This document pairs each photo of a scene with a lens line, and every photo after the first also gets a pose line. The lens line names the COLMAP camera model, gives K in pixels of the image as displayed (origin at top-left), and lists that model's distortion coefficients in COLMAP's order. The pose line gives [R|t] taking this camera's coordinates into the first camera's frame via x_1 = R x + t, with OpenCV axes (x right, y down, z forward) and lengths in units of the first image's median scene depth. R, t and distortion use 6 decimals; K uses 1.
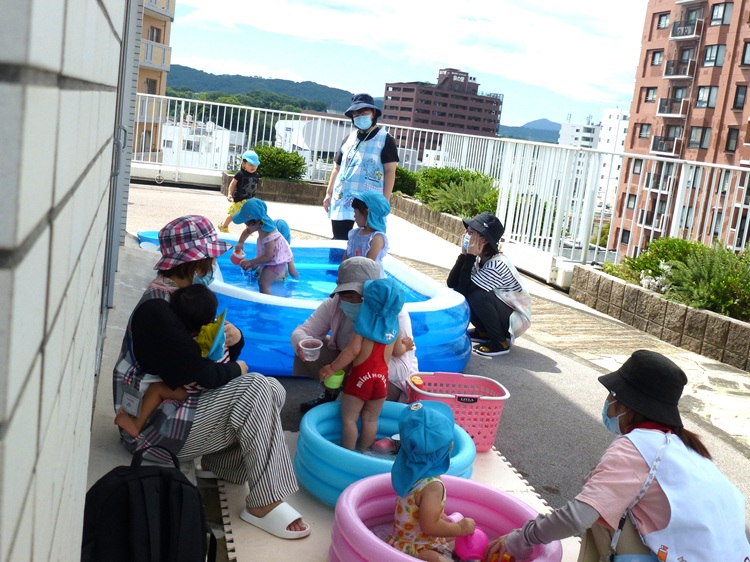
lens RADIAL K [[914.0, 0, 375.0], [0, 914.0, 281.0], [0, 0, 1]] dist [-0.002201, 0.026641]
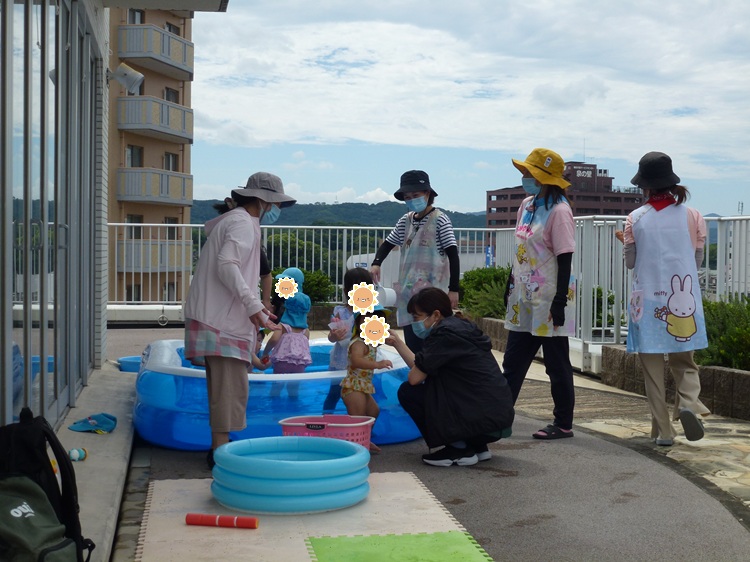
lens RADIAL K [[1272.9, 0, 375.0], [0, 1272.9, 281.0], [0, 0, 1]] dist [0.018659, 0.022211]
pose [[0.989671, -0.108963, -0.093159, 0.054941], [0.093733, 0.983519, -0.154610, 0.040728], [0.108470, 0.144281, 0.983574, -0.109134]]
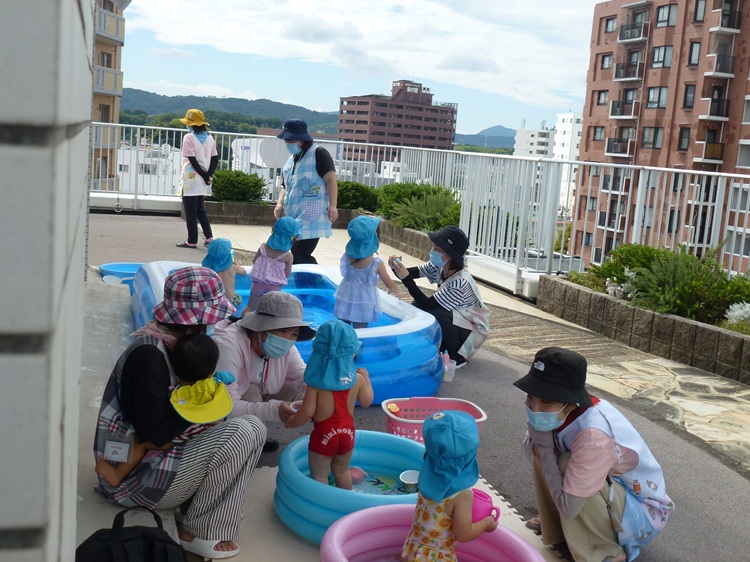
lens RADIAL K [[914.0, 0, 375.0], [0, 914.0, 281.0], [0, 0, 1]] dist [-0.002201, 0.026641]
pose [[0.997851, -0.052310, 0.039465, -0.001349], [0.052849, 0.998521, -0.012731, -0.003675], [-0.038741, 0.014790, 0.999140, 0.001277]]
